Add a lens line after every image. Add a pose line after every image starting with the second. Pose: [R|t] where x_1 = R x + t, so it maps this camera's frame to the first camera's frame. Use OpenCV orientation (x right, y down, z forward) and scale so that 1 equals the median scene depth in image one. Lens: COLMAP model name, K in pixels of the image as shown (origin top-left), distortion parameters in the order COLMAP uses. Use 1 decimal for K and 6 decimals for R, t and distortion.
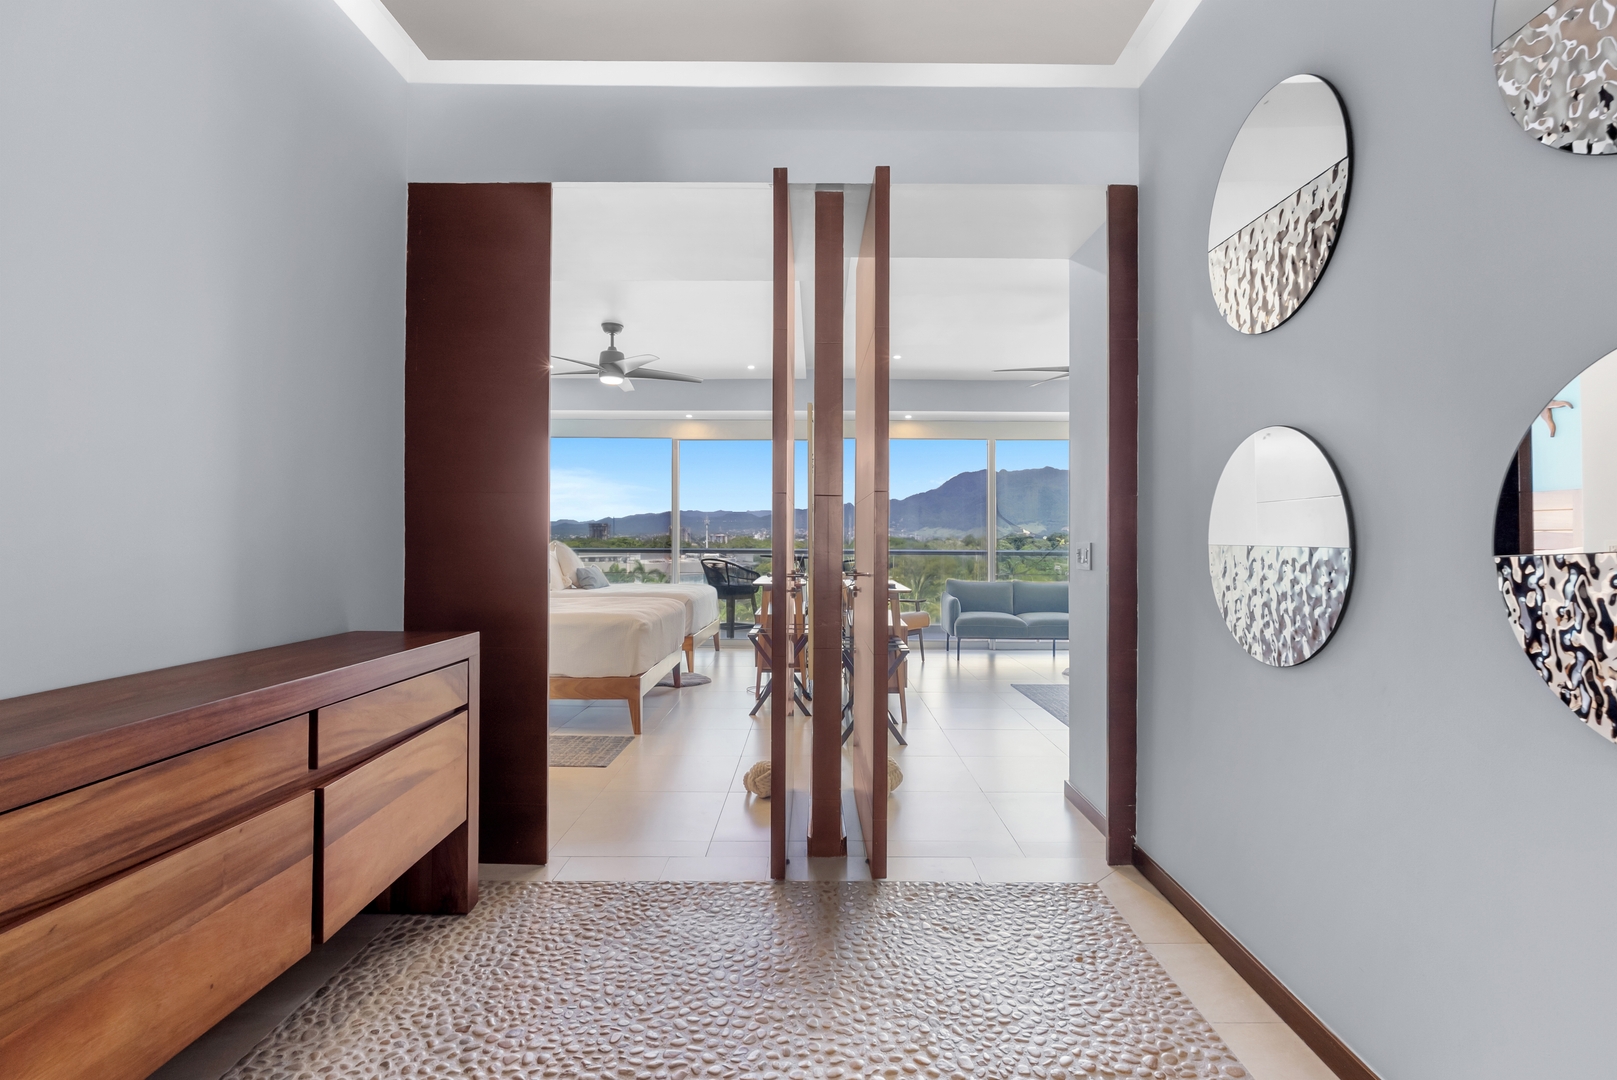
lens RADIAL K [[808.4, 0, 808.5], [0, 808.4, 540.0], [0, 0, 1]] dist [-0.000099, -0.000009]
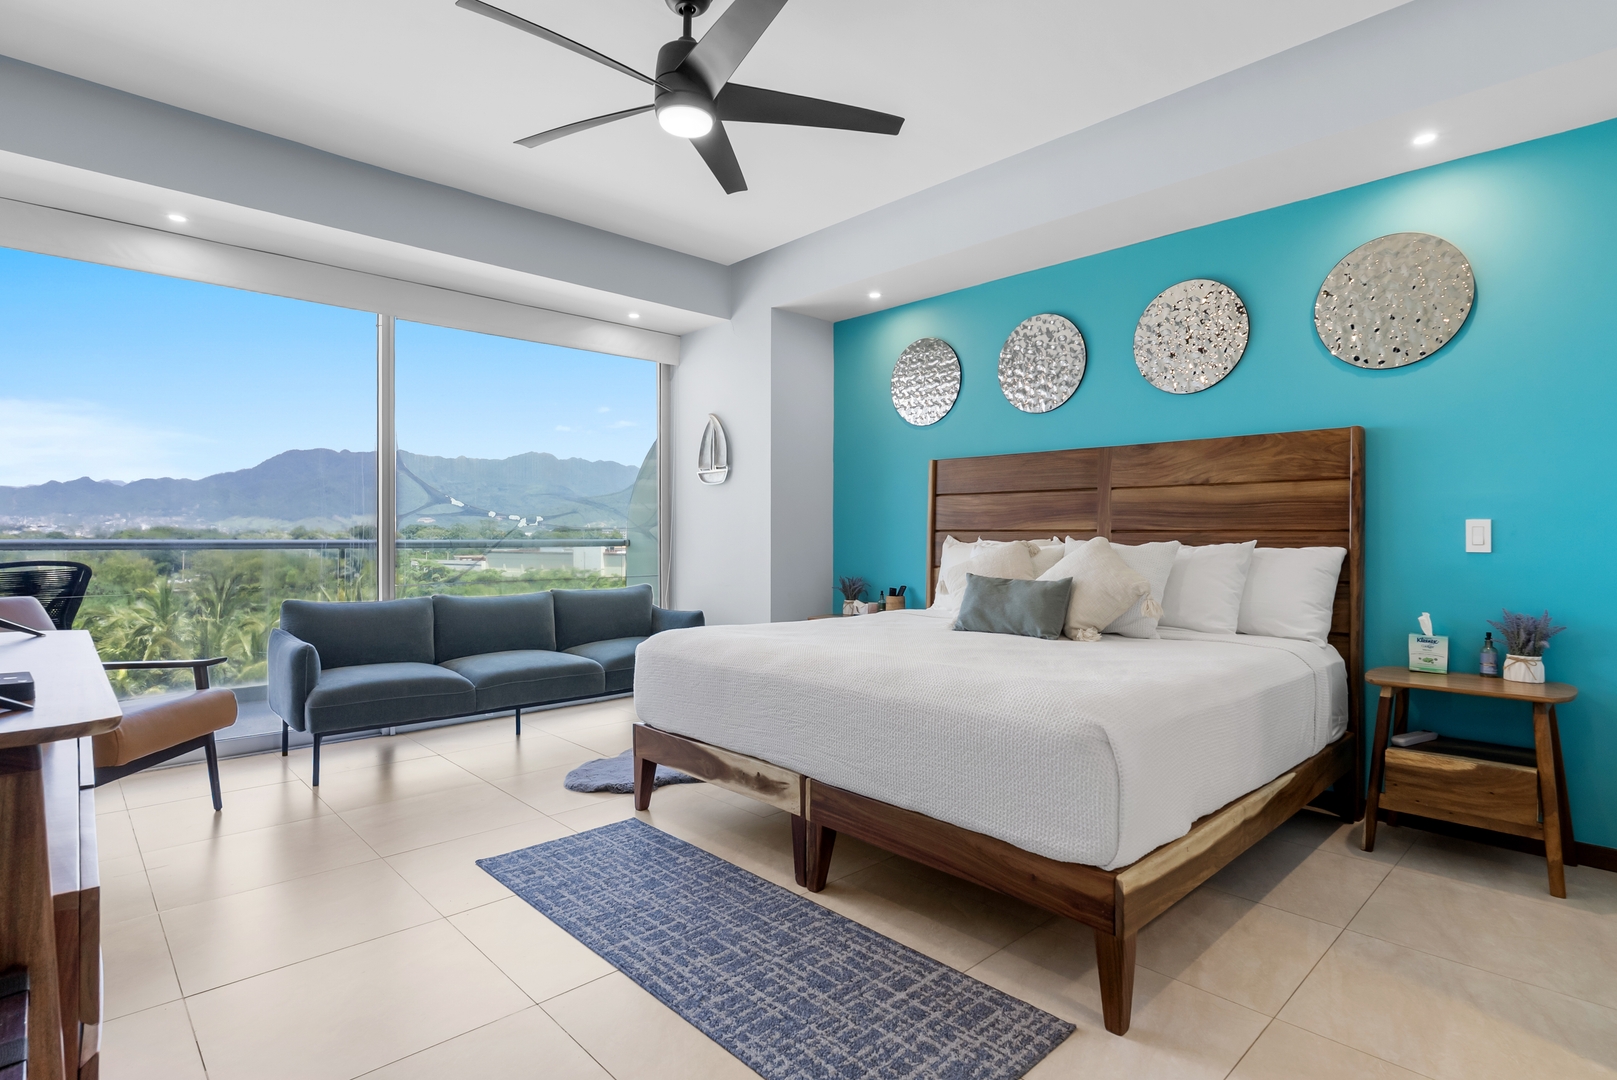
lens RADIAL K [[805.4, 0, 808.5], [0, 805.4, 540.0], [0, 0, 1]] dist [0.000033, -0.000034]
pose [[0.723280, -0.004767, 0.690538, 0.069858], [-0.000694, 0.999971, 0.007630, 0.009750], [-0.690555, -0.005998, 0.723255, 0.455973]]
